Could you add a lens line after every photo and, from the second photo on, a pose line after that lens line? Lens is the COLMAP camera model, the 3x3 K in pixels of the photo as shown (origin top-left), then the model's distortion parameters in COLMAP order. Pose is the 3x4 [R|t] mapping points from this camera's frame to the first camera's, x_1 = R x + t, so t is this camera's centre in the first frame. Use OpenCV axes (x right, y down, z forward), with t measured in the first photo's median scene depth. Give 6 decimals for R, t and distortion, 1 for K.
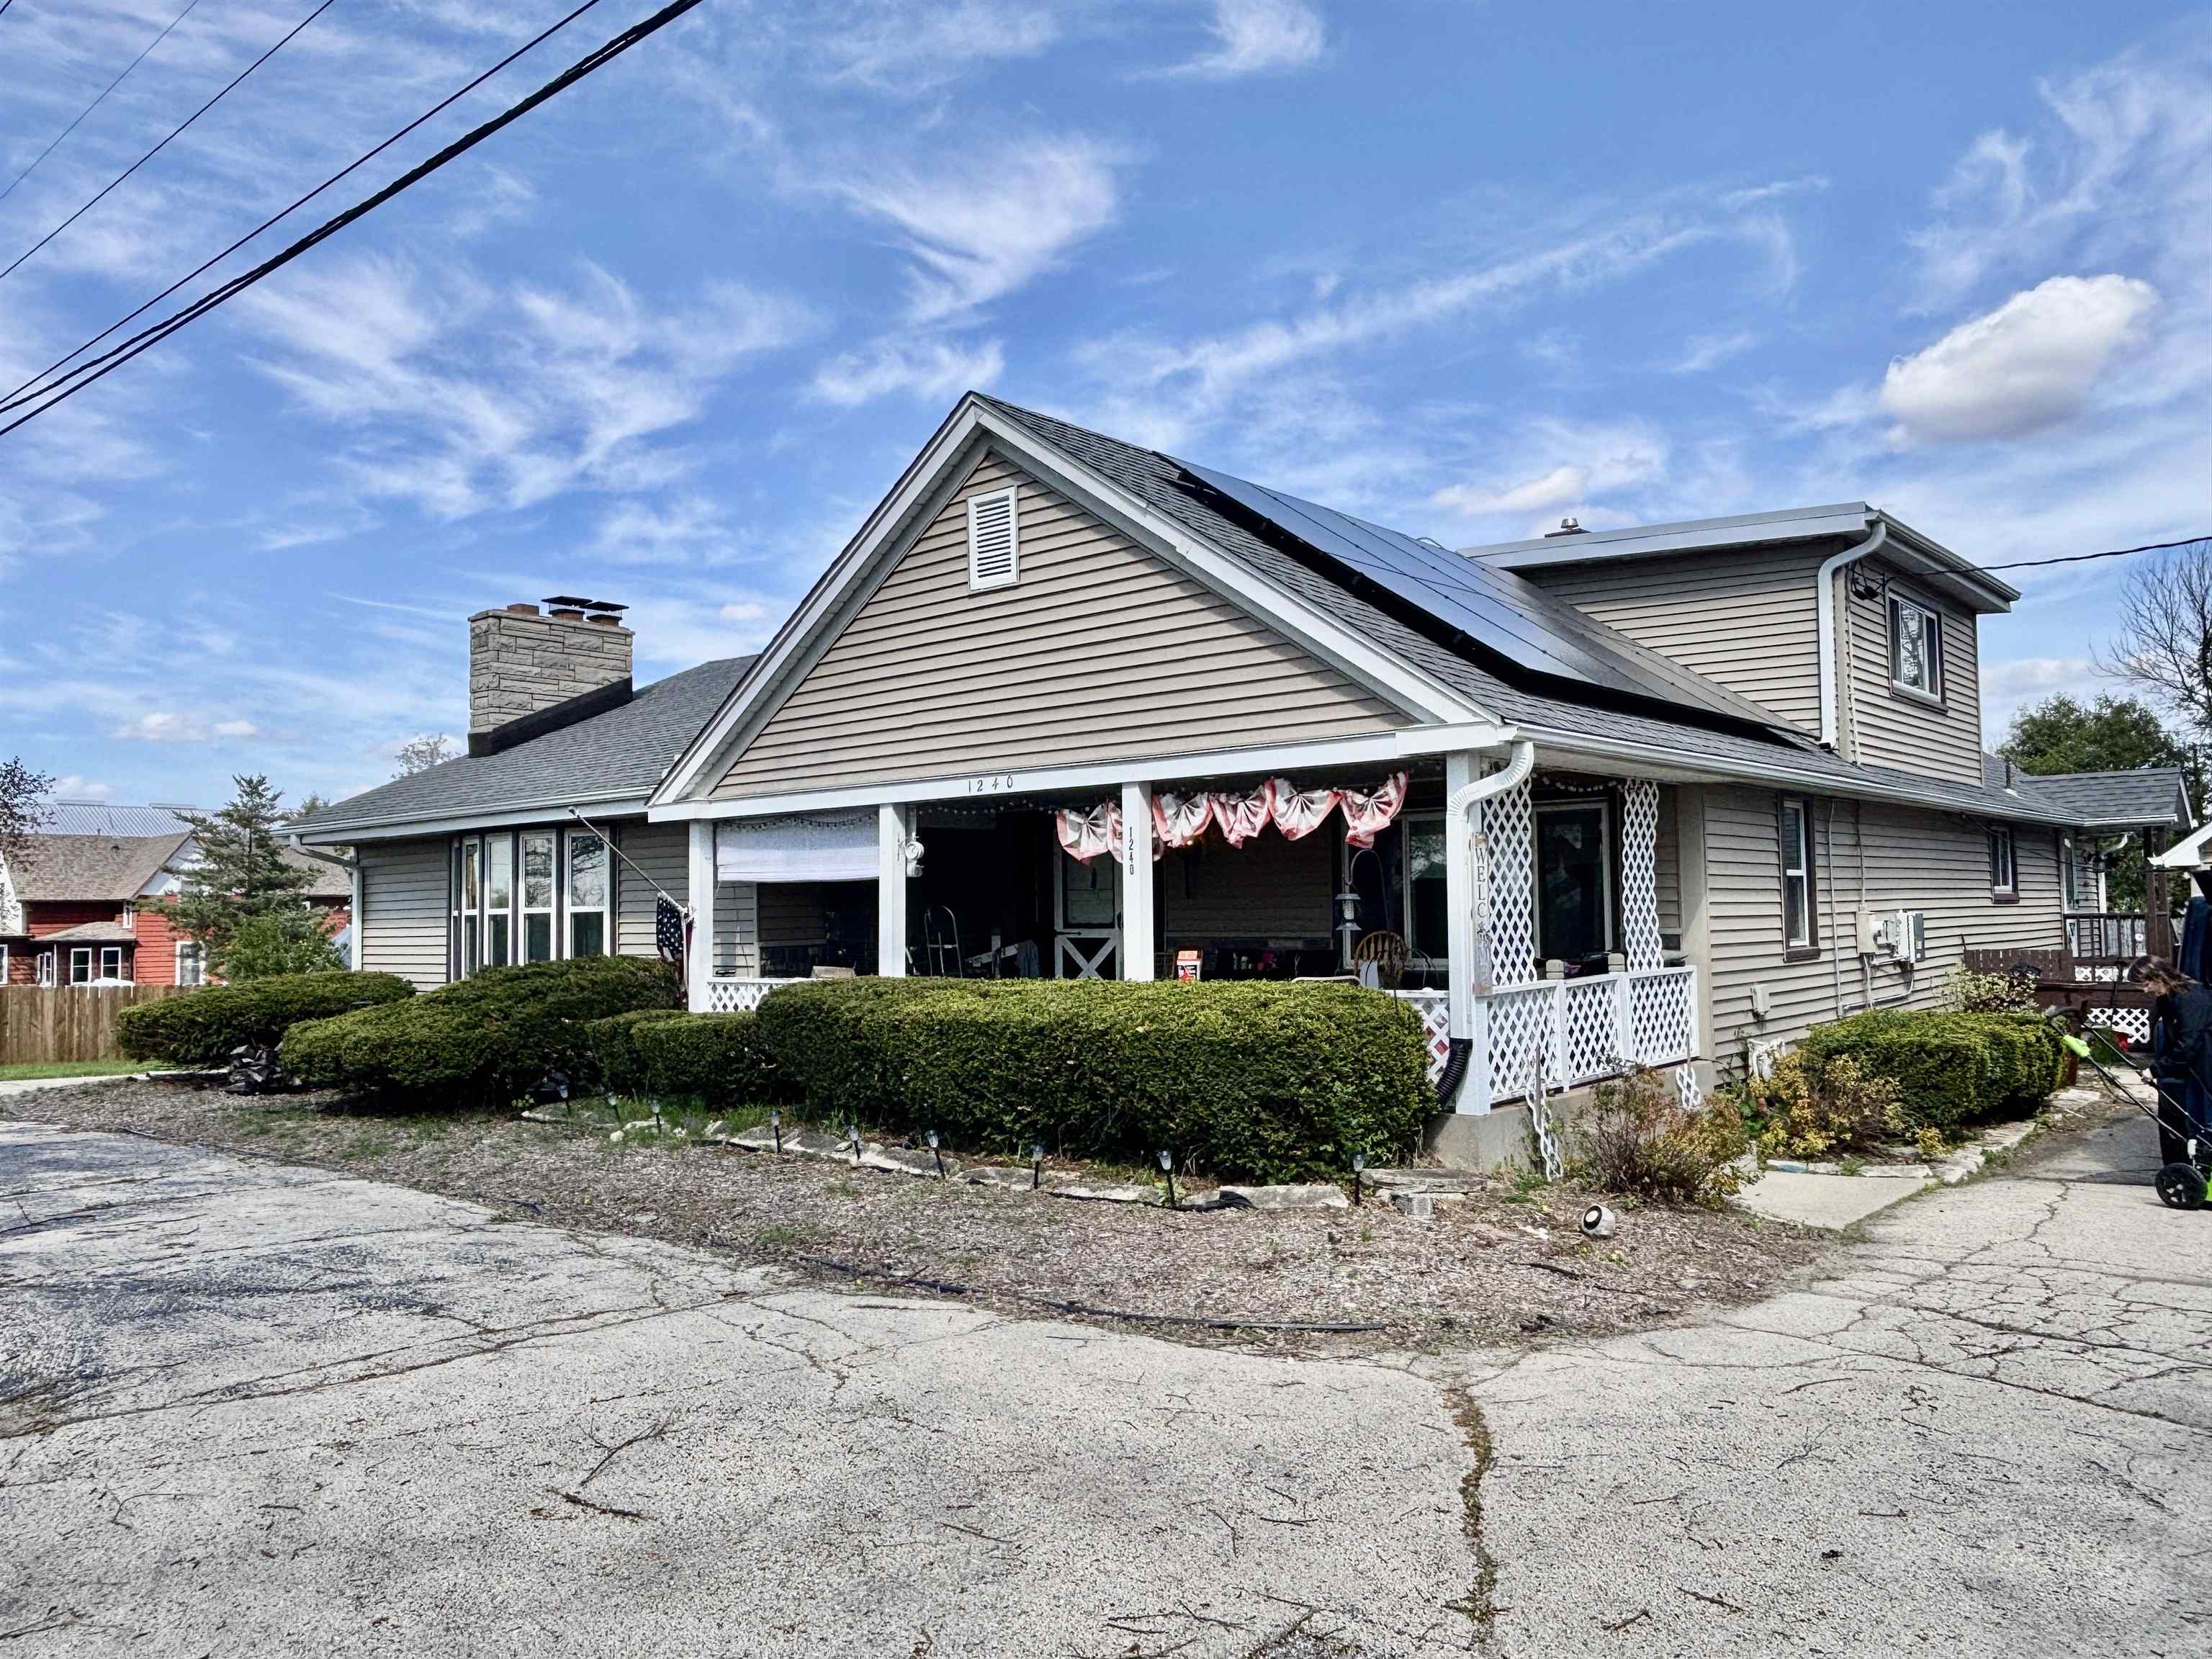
lens RADIAL K [[1617.2, 0, 1118.1], [0, 1617.2, 689.8], [0, 0, 1]] dist [-0.033193, 0.001453]
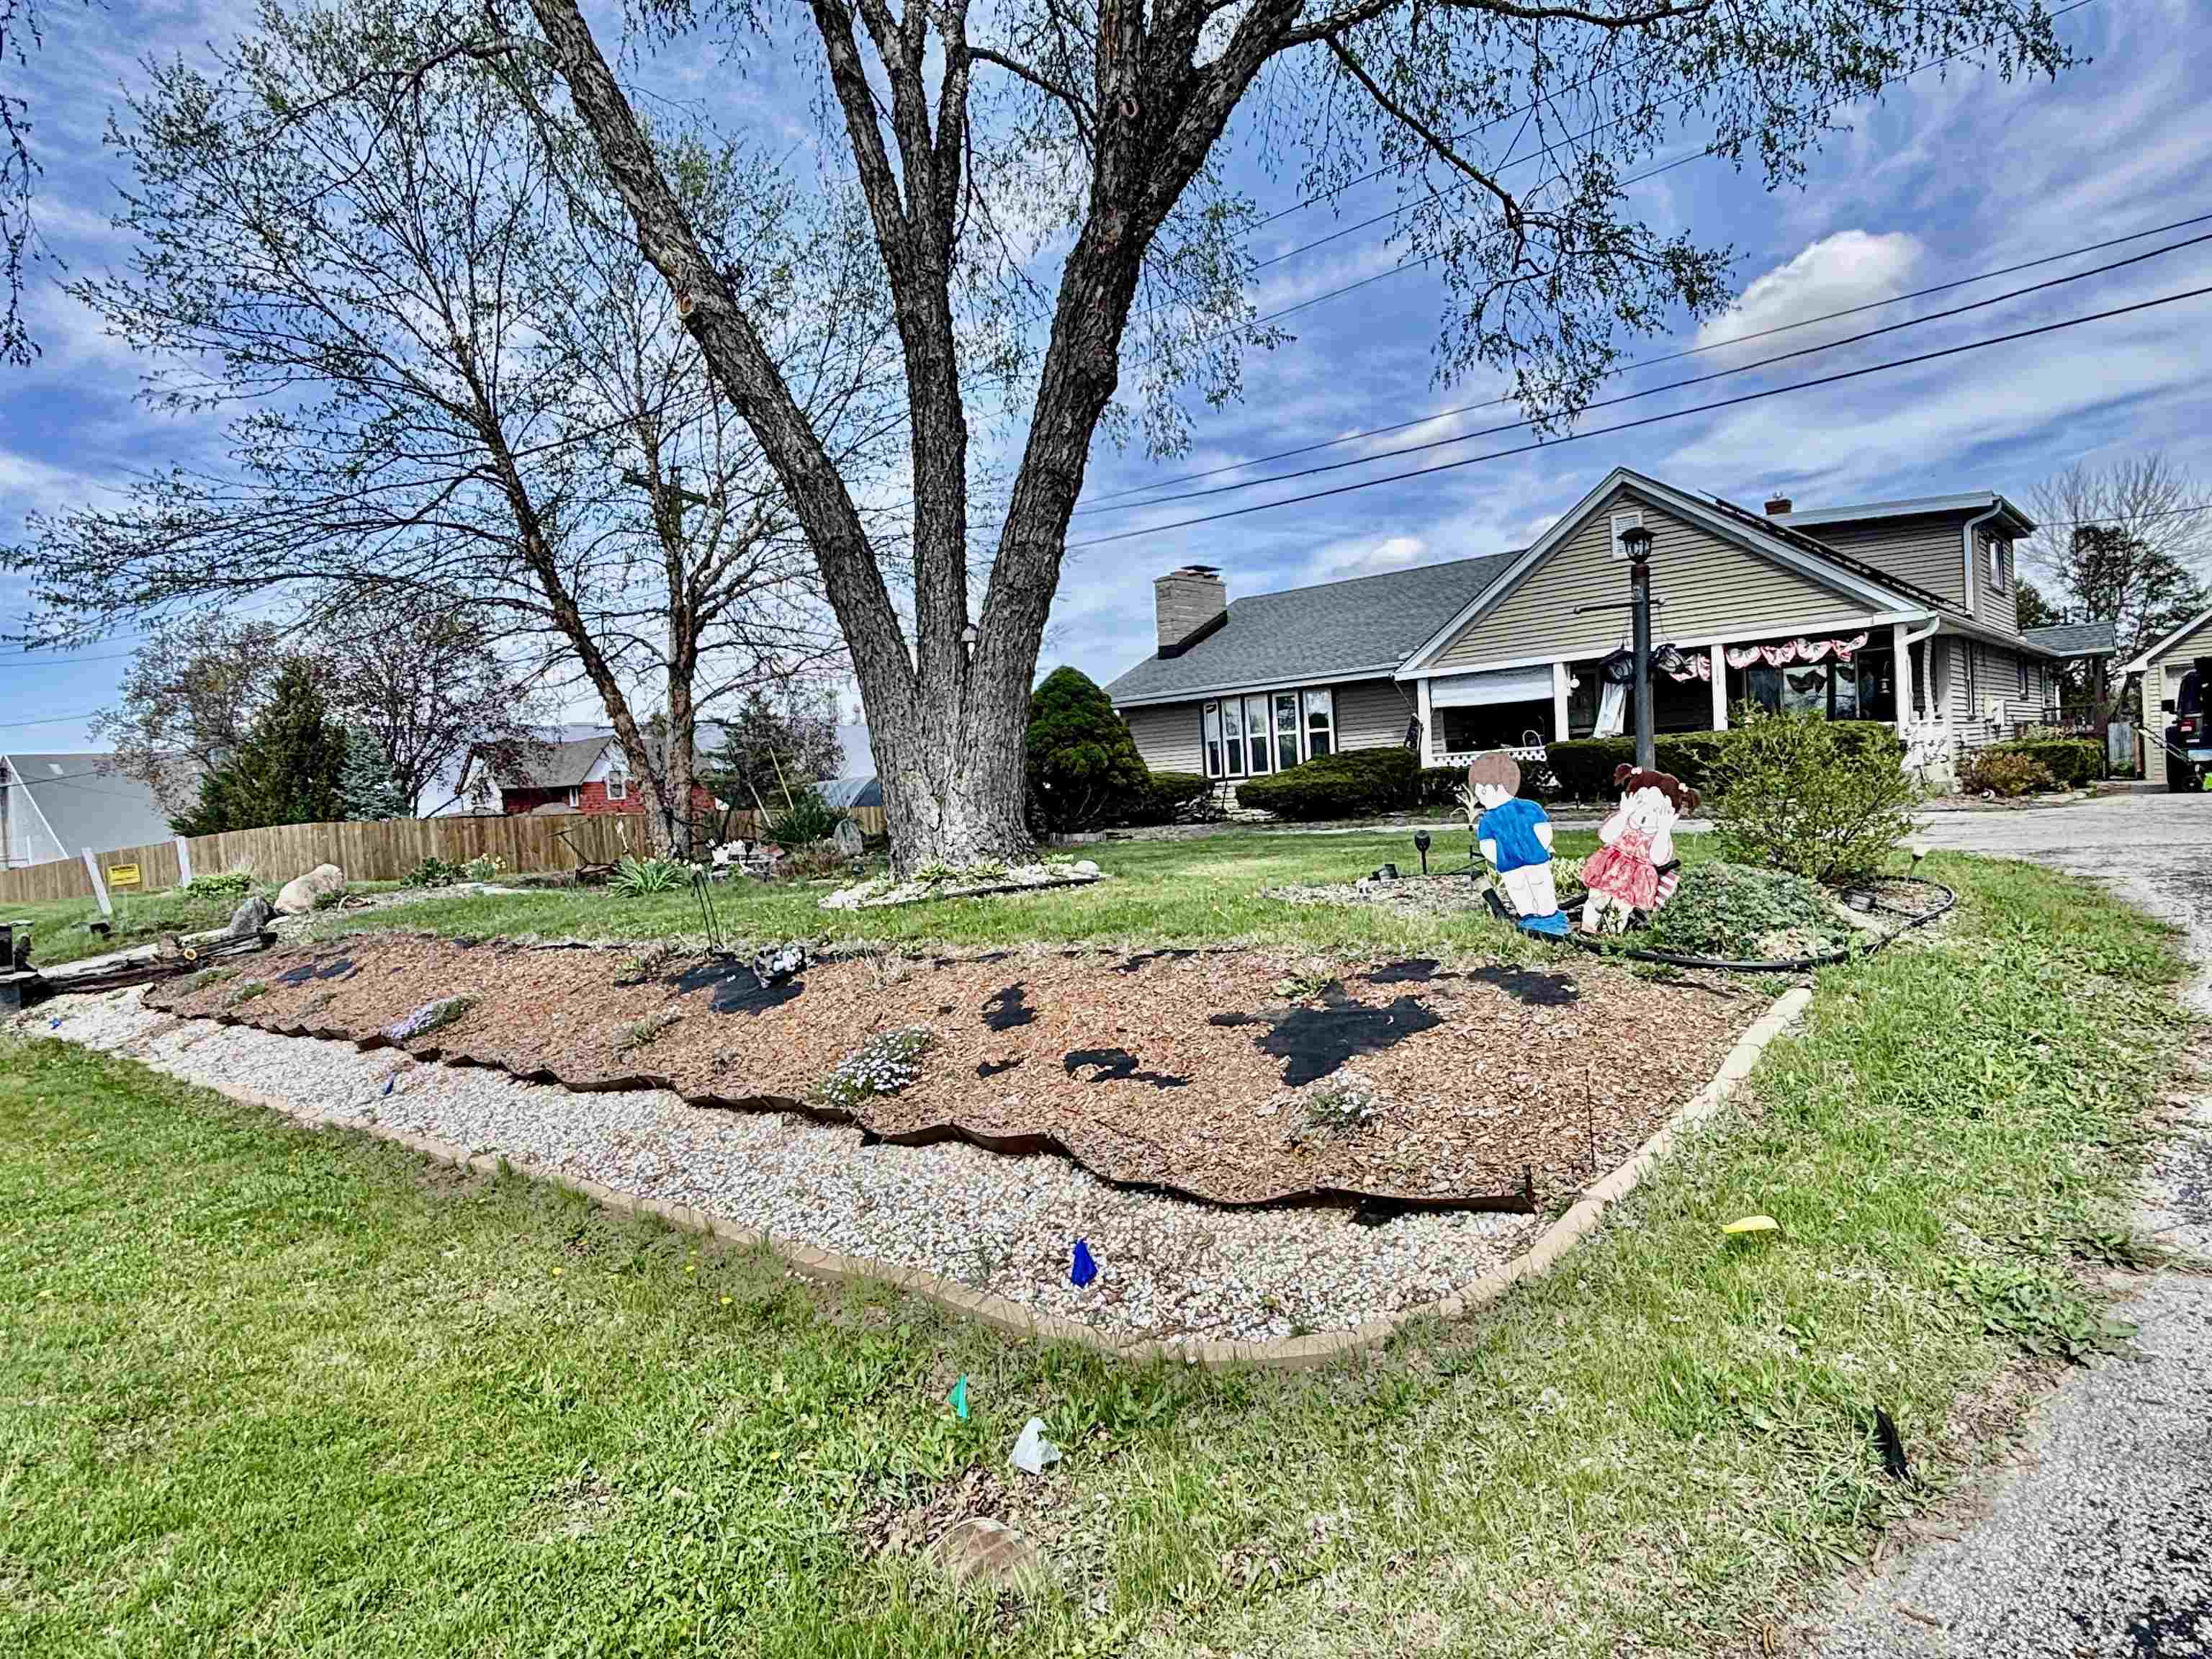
lens RADIAL K [[1322.2, 0, 1106.0], [0, 1322.2, 829.5], [0, 0, 1]] dist [0.002172, -0.057843]
pose [[0.998646, -0.052015, -0.001193, -0.666032], [0.051478, 0.984501, 0.167654, -0.031662], [-0.007546, -0.167488, 0.985845, -0.676844]]
